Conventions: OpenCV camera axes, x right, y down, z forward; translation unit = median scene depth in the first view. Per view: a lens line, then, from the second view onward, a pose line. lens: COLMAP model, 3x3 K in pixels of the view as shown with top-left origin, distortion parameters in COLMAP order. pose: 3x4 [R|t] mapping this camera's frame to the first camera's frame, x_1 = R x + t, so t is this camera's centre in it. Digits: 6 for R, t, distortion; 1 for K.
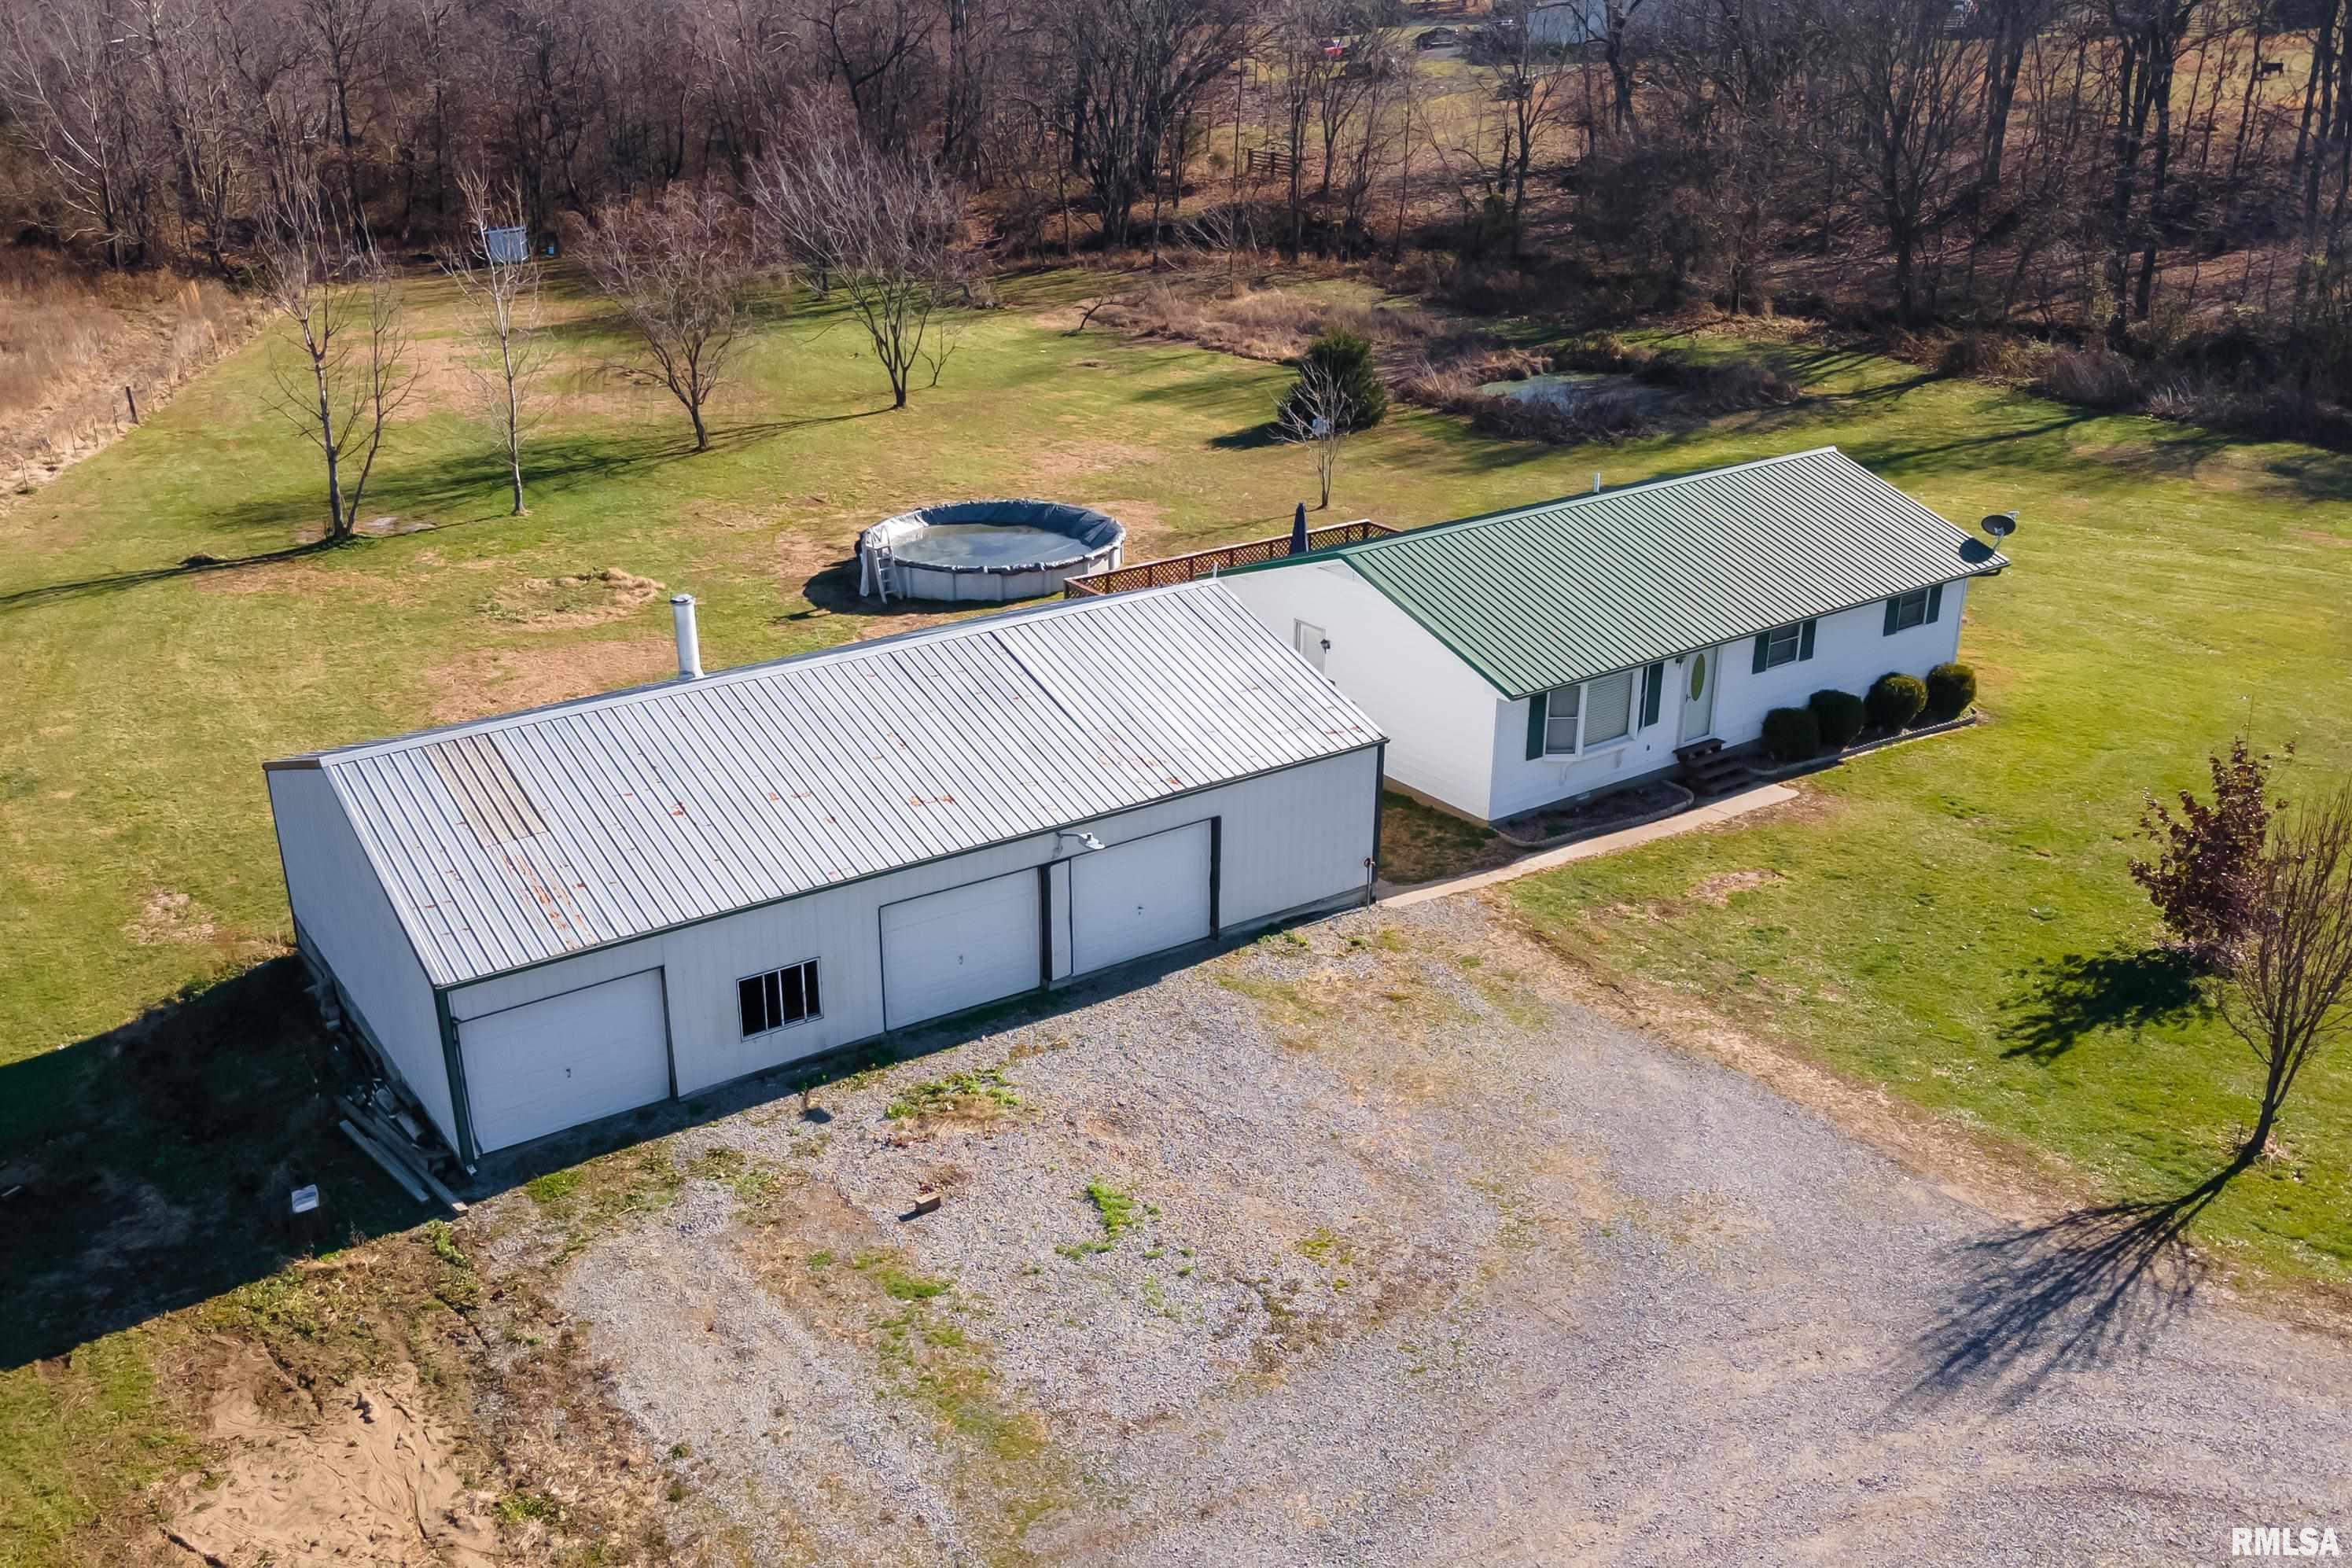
lens RADIAL K [[2029.4, 0, 1128.2], [0, 2029.4, 783.4], [0, 0, 1]] dist [0.041613, -0.005036]
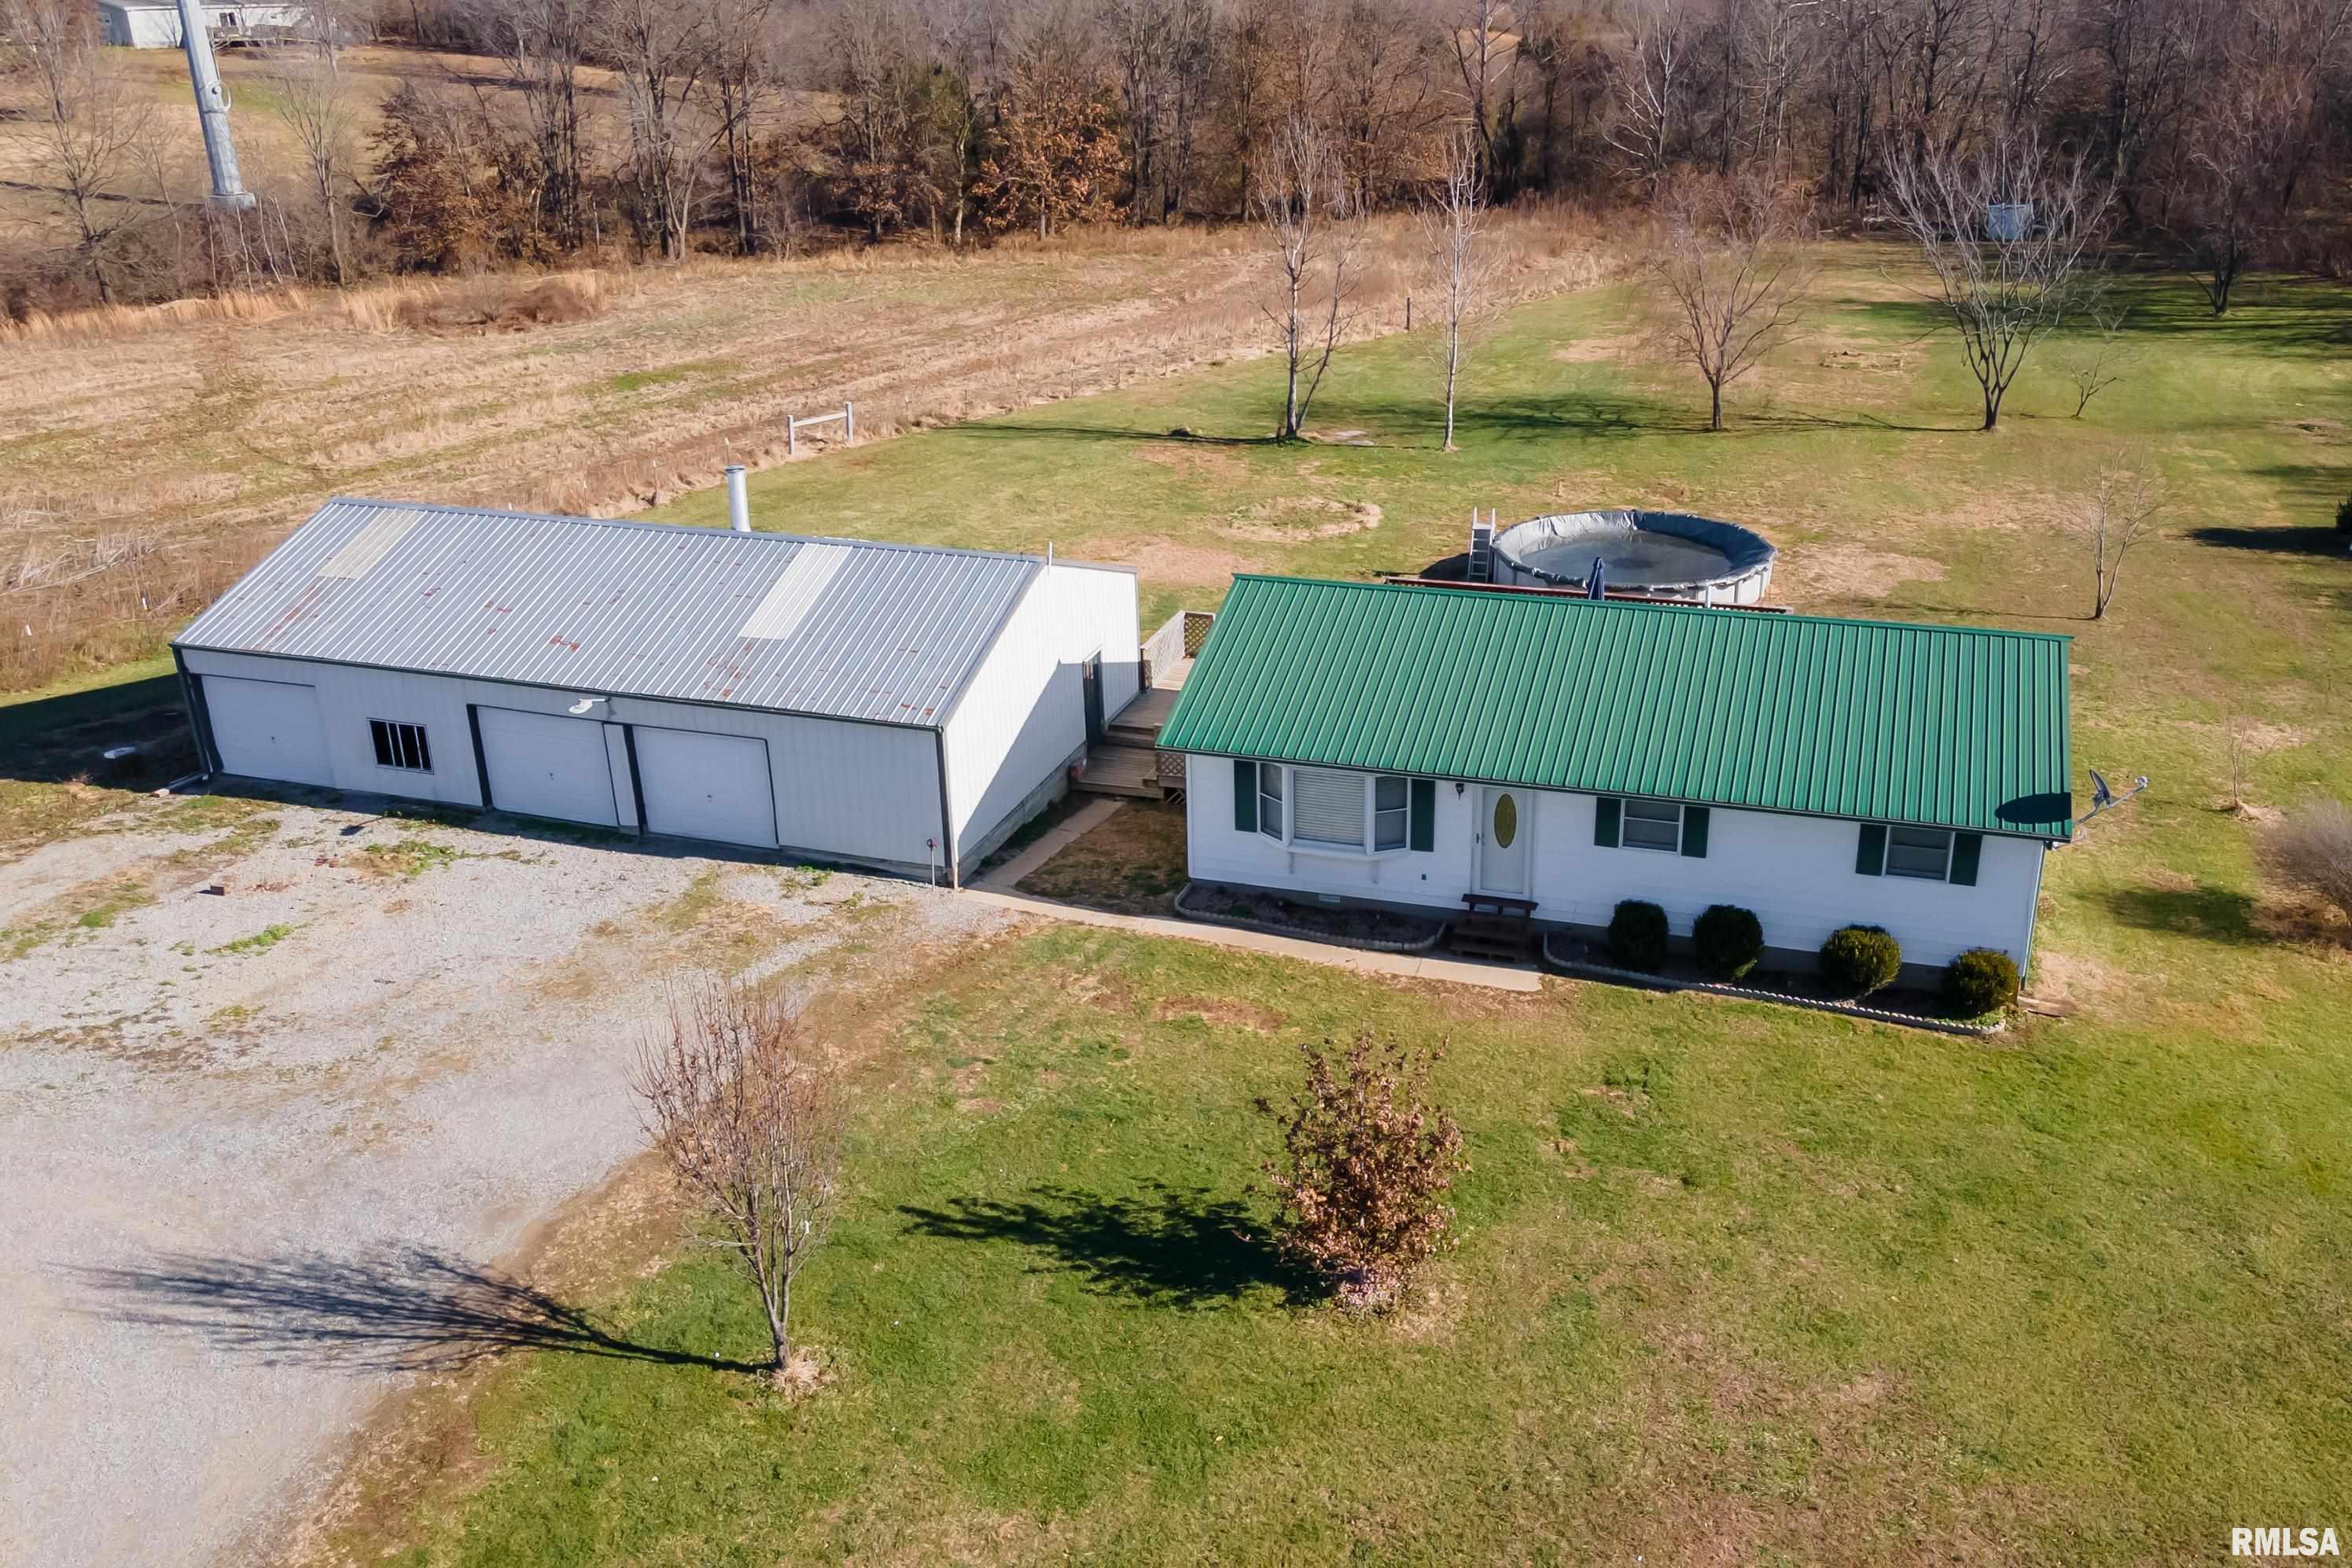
lens RADIAL K [[2036.5, 0, 1283.3], [0, 2036.5, 785.4], [0, 0, 1]] dist [0.048887, 0.010627]
pose [[0.641824, 0.302659, -0.704599, 0.806371], [-0.288727, 0.946581, 0.143598, -0.159986], [0.710422, 0.111272, 0.694924, 0.341244]]
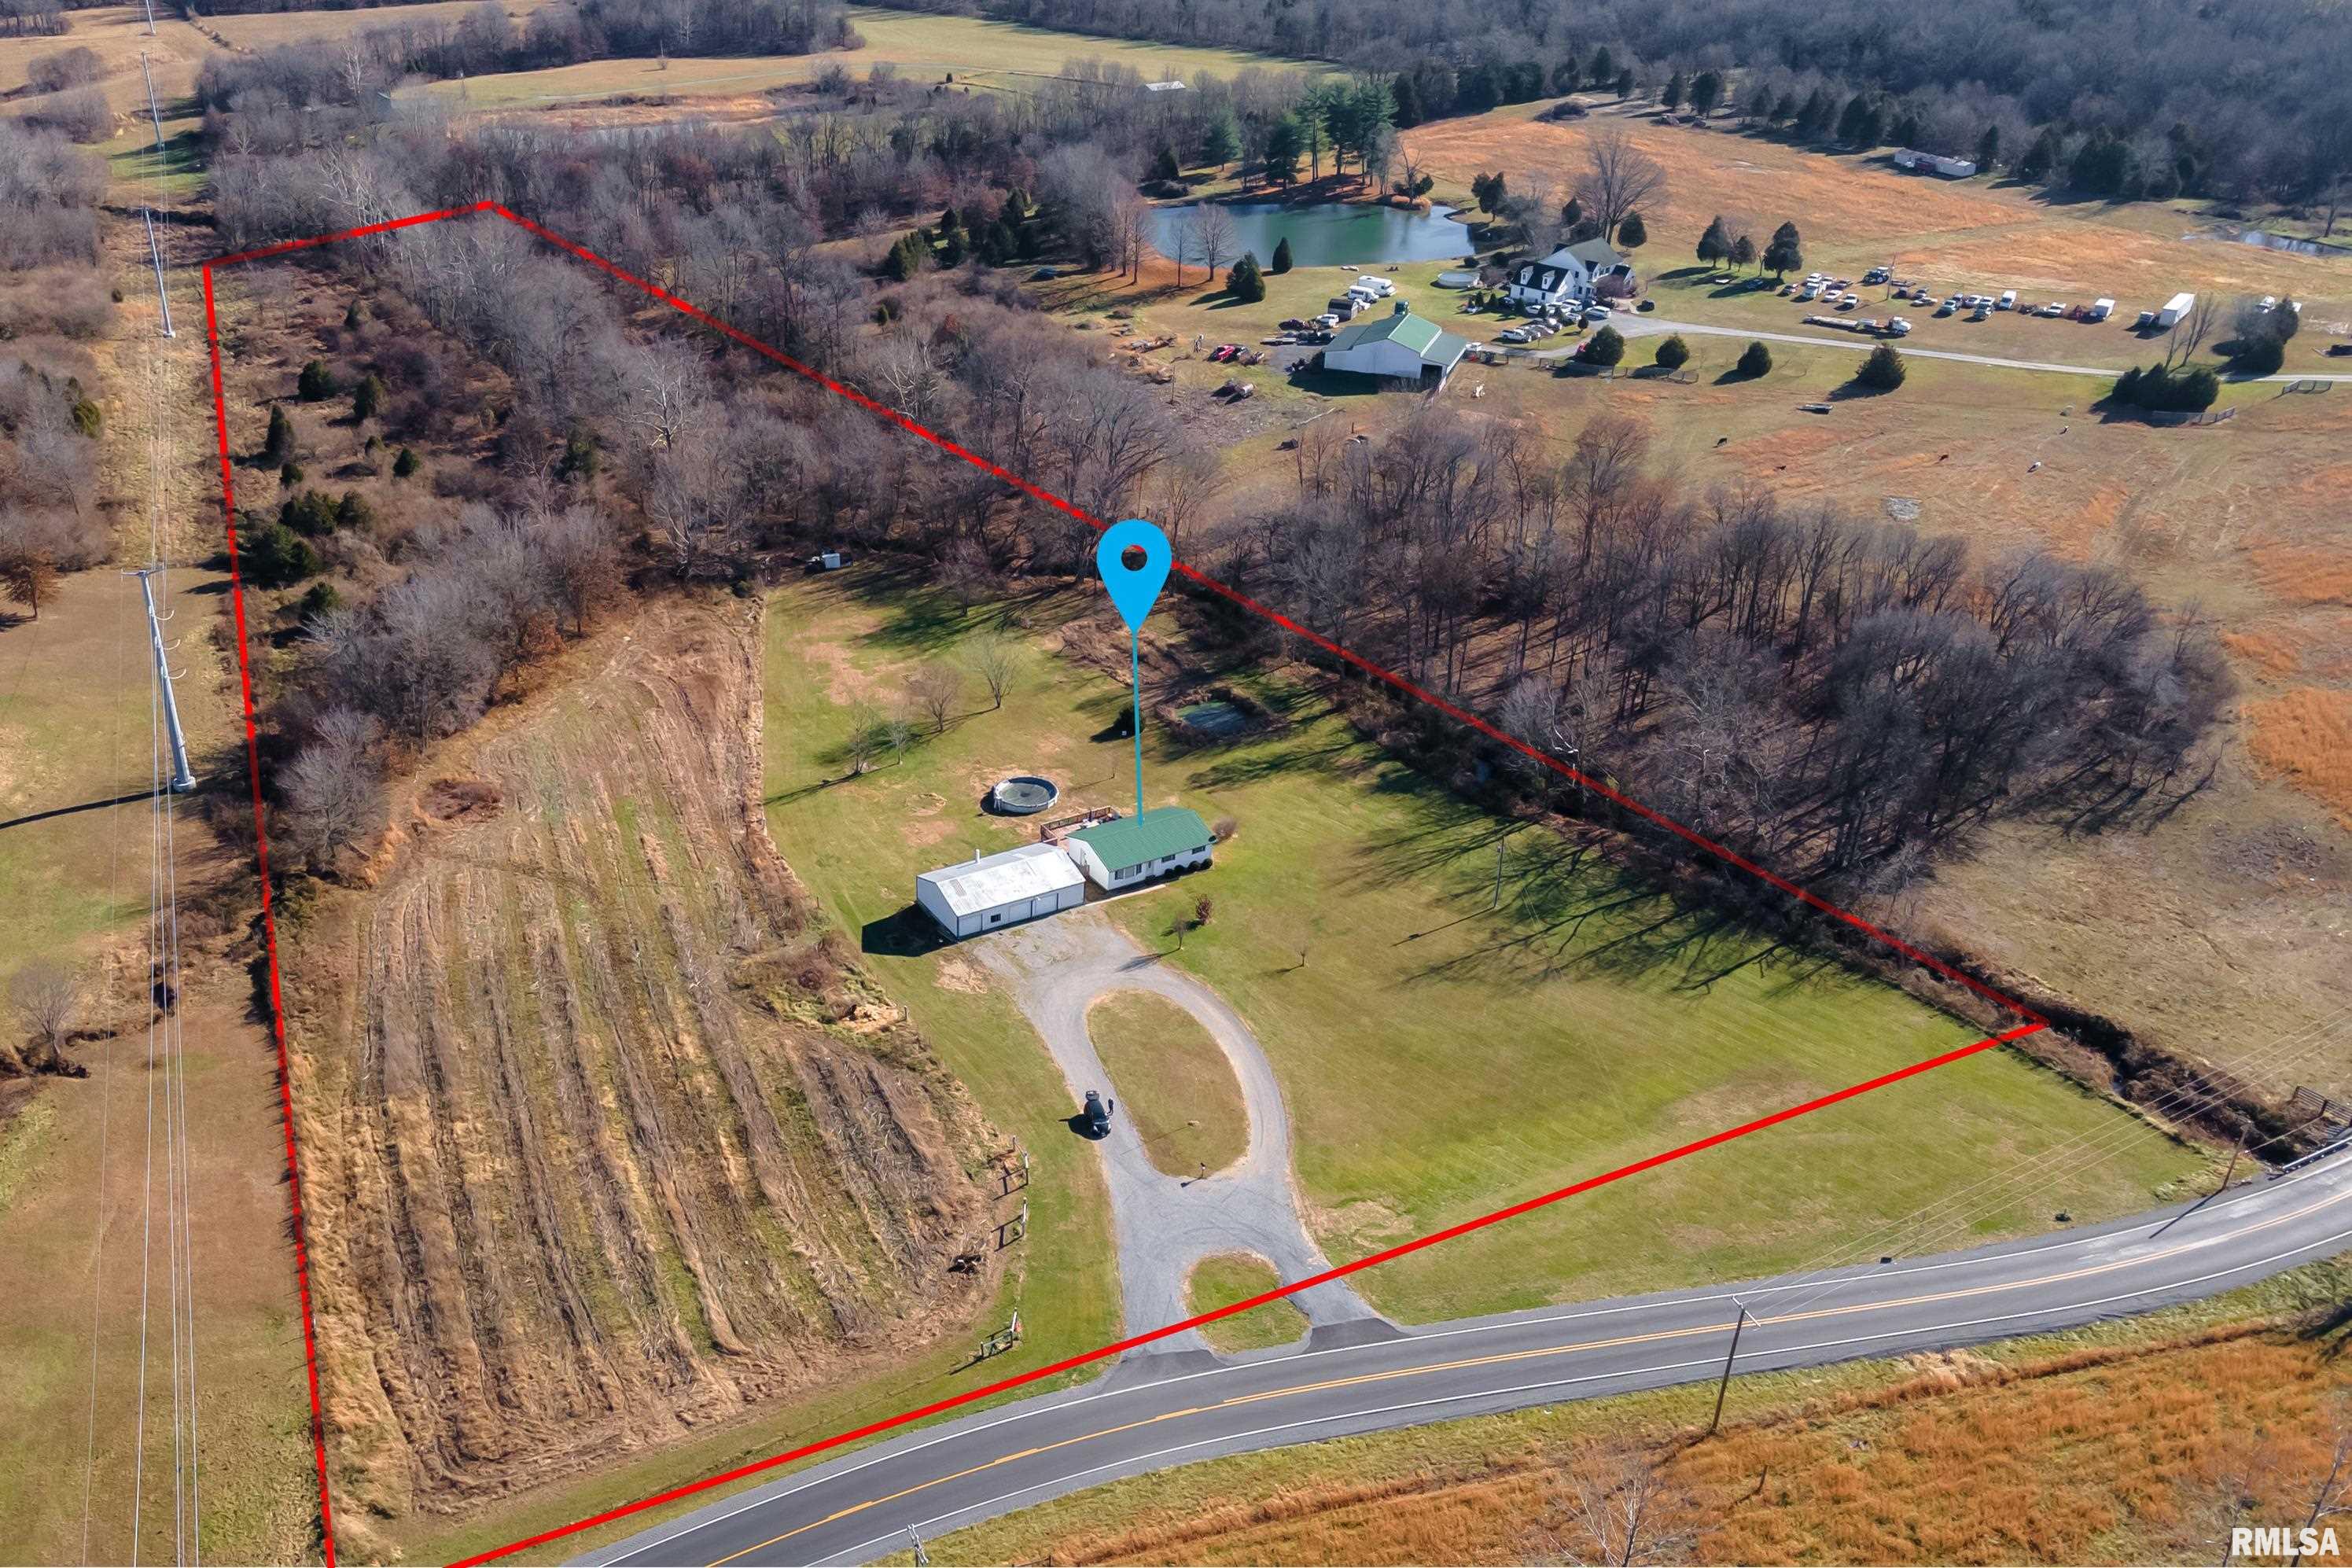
lens RADIAL K [[1945.1, 0, 1102.6], [0, 1945.1, 782.8], [0, 0, 1]] dist [0.029802, 0.008880]
pose [[0.998282, 0.056809, -0.014362, 0.211769], [-0.055224, 0.994085, 0.093516, -0.770893], [0.019590, -0.092562, 0.995514, -4.332281]]
